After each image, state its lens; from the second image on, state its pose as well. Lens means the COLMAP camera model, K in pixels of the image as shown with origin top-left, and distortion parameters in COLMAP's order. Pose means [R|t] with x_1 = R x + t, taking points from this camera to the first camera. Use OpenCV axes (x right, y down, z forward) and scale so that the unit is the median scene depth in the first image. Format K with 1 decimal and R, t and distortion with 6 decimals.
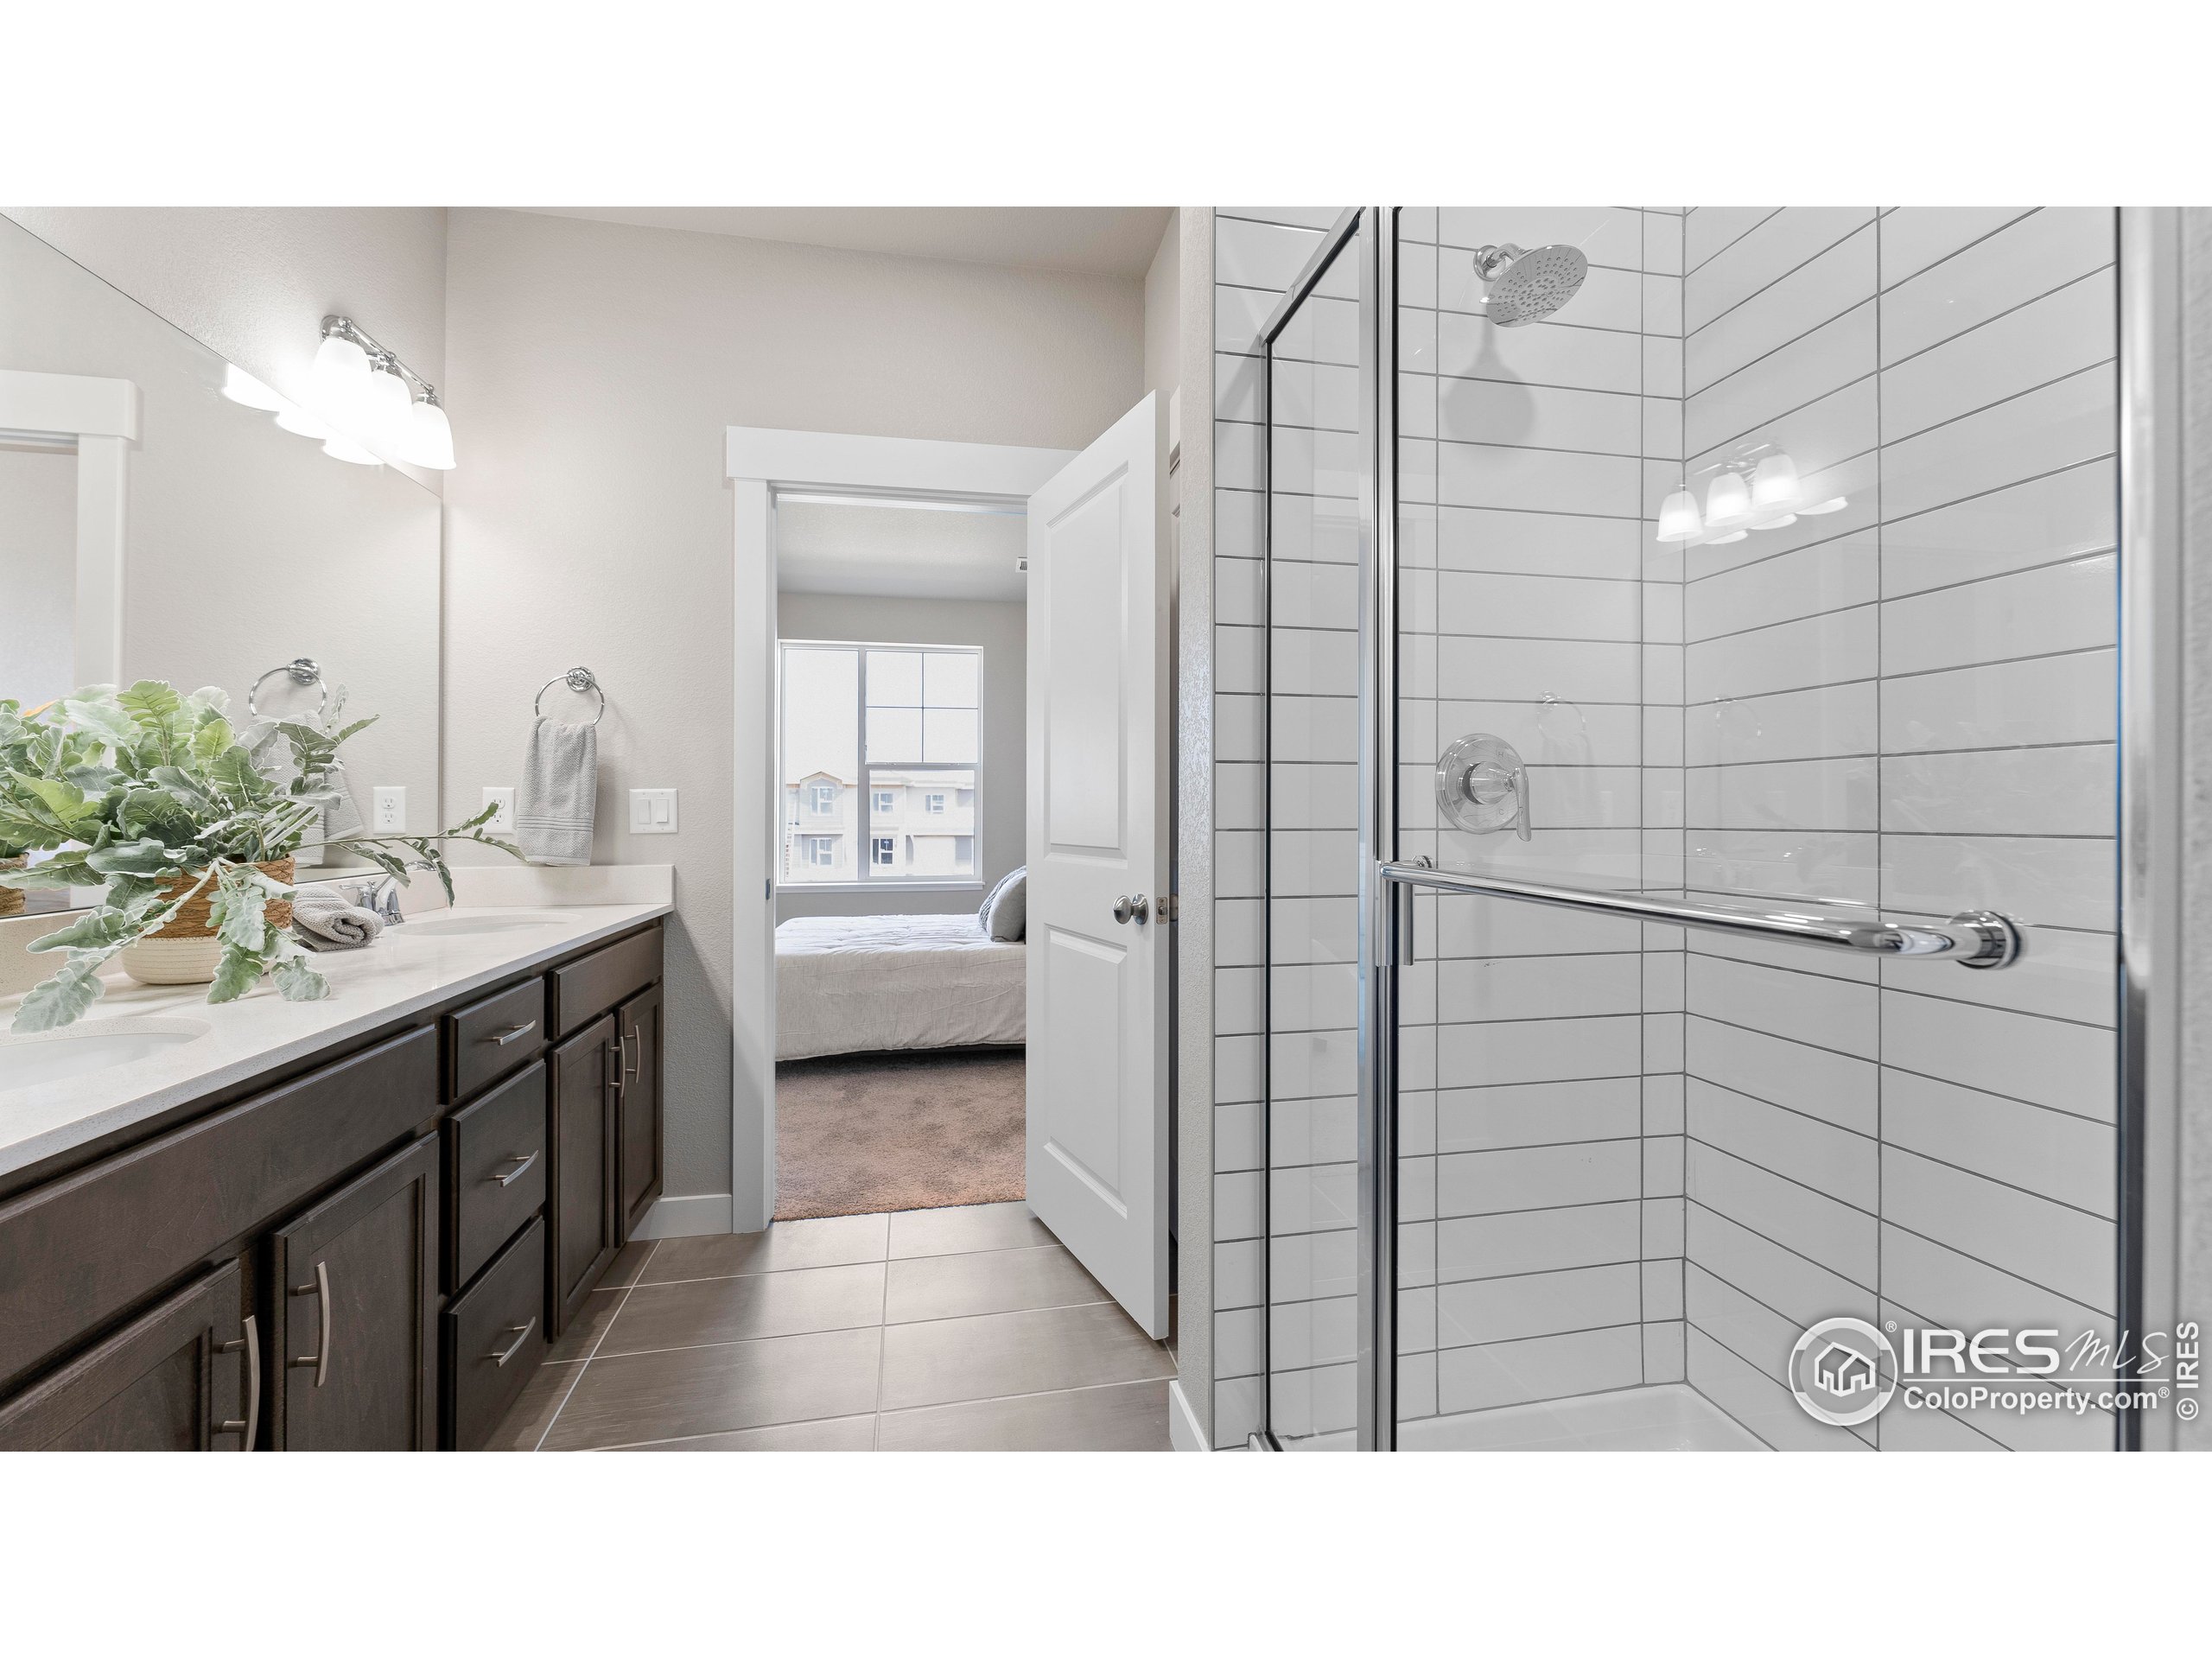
lens RADIAL K [[905.0, 0, 1110.2], [0, 905.0, 818.3], [0, 0, 1]] dist [0.001311, -0.000460]
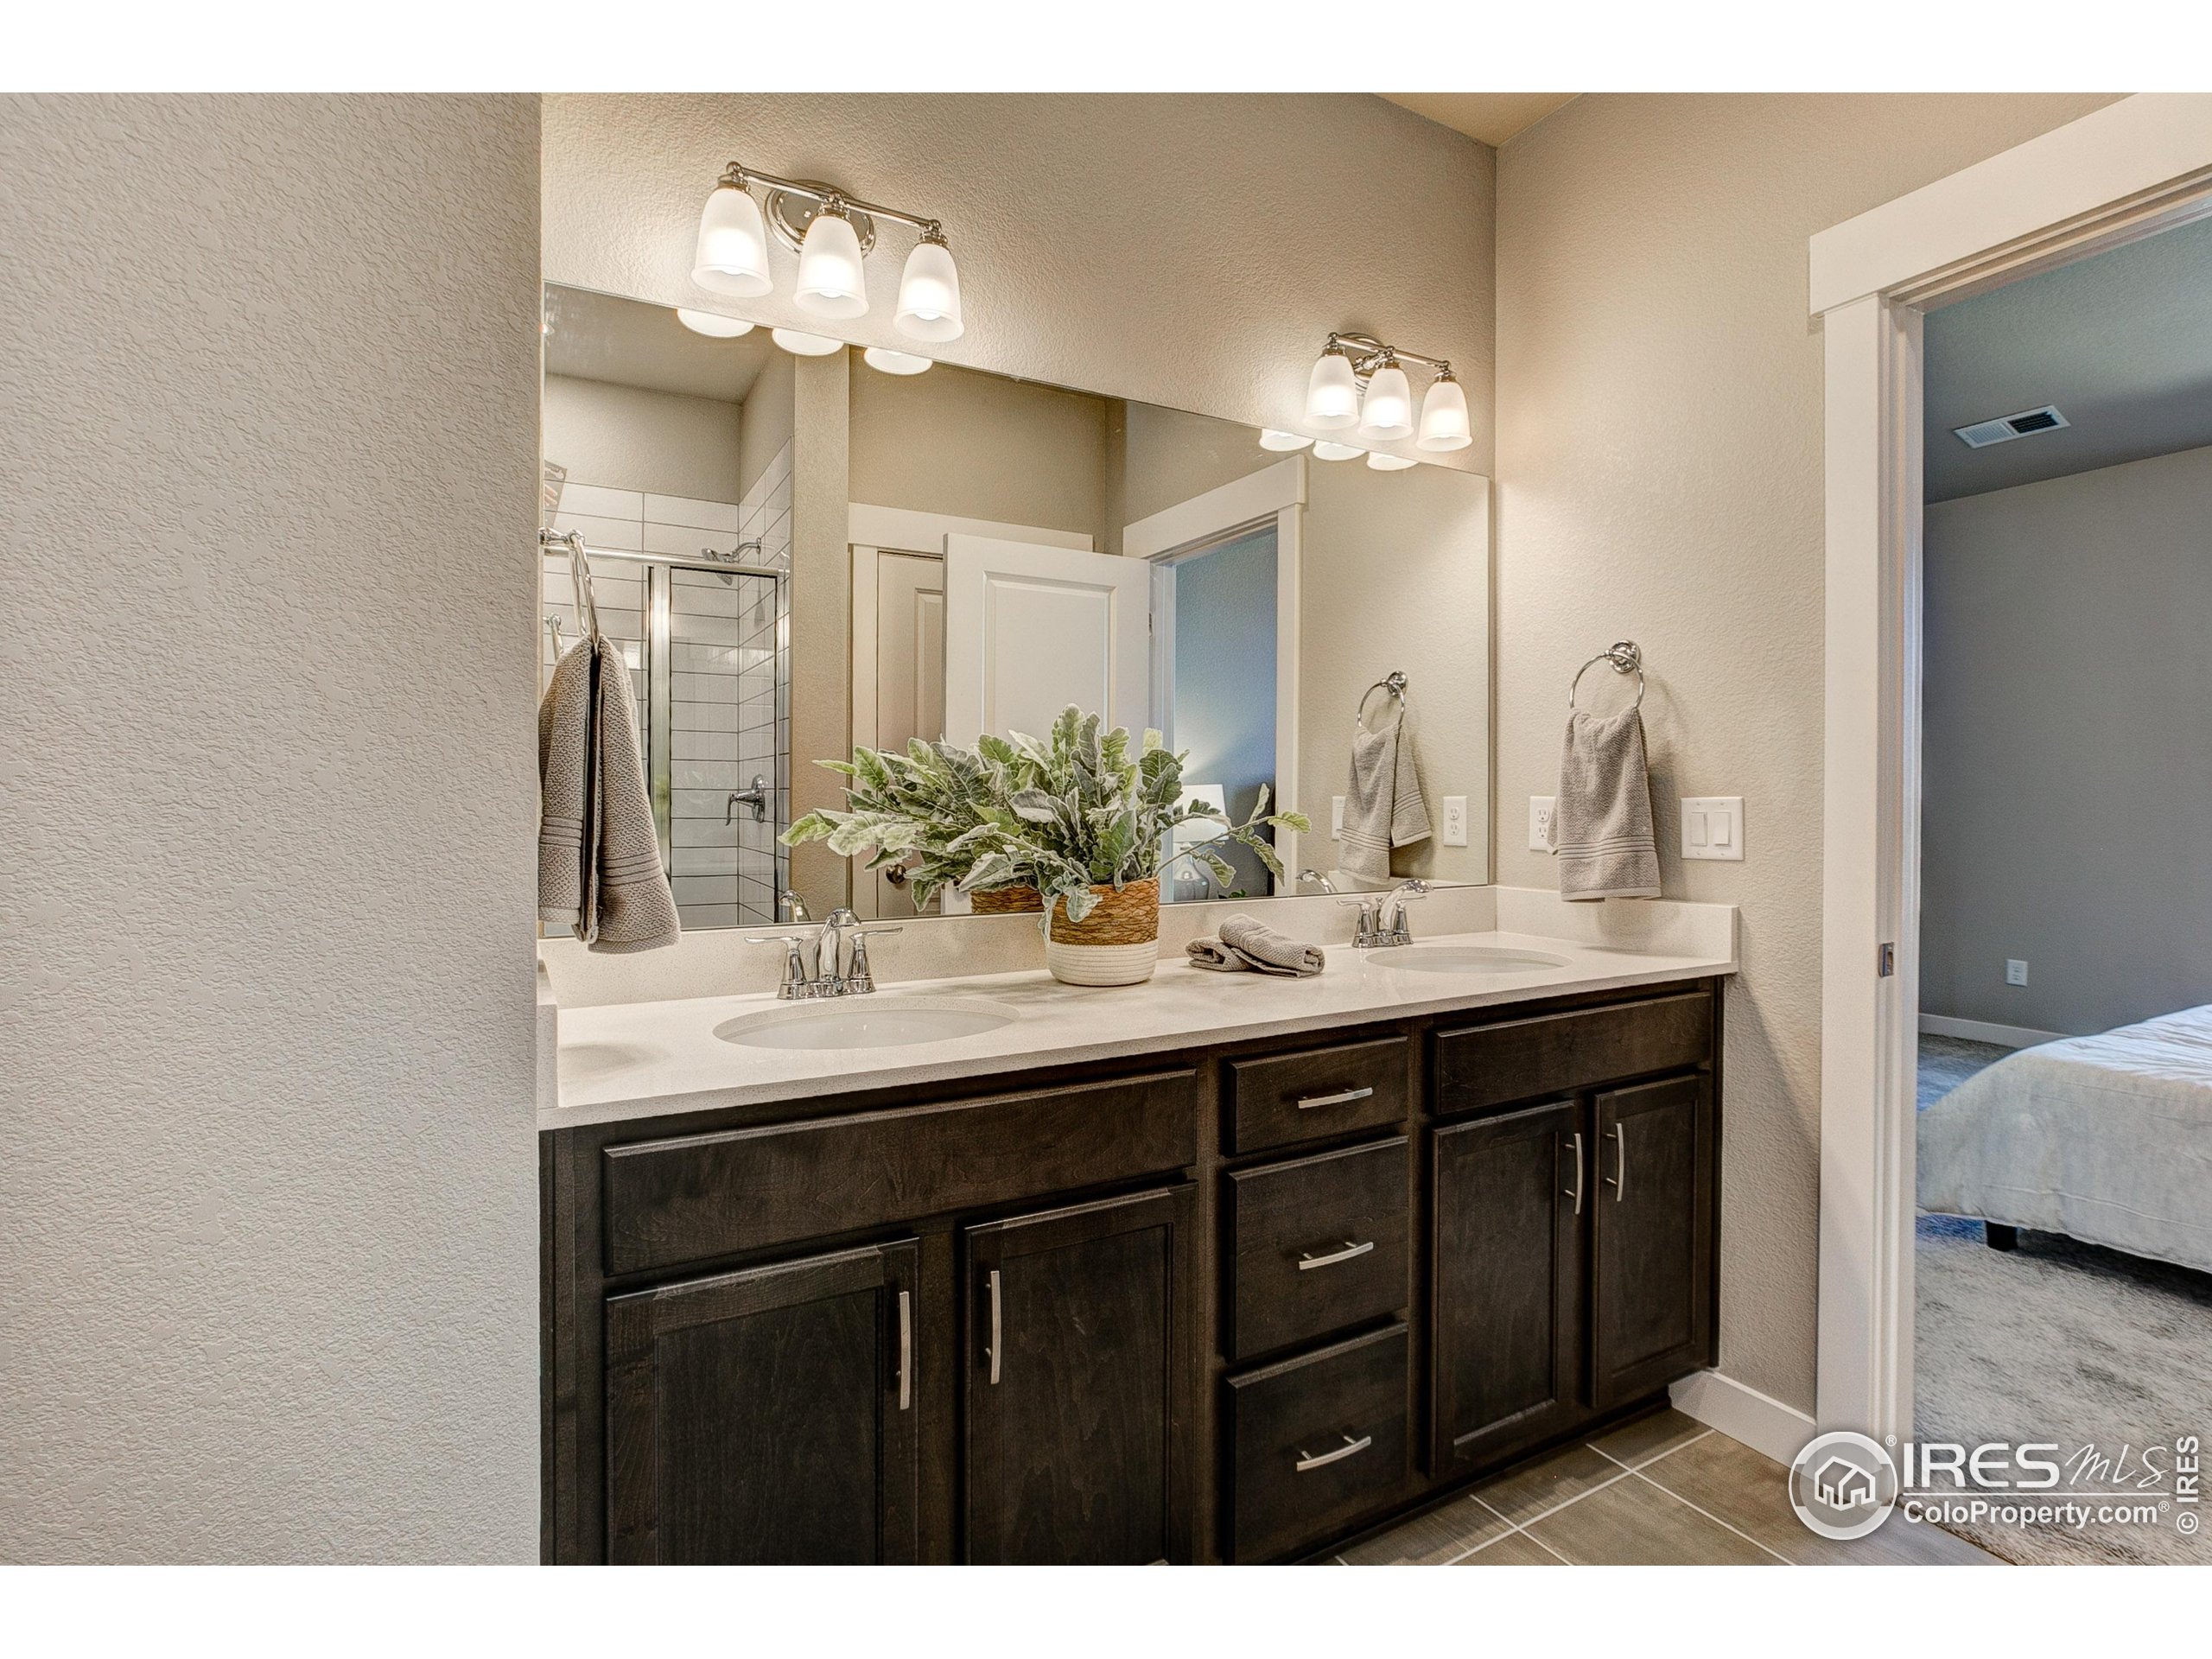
lens RADIAL K [[1059.5, 0, 1120.7], [0, 1059.5, 807.6], [0, 0, 1]] dist [-0.012902, 0.005390]
pose [[0.312031, 0.012207, -0.949993, 0.144749], [-0.008321, 0.999914, 0.010115, -0.029324], [0.950035, 0.004749, 0.312106, 0.306300]]
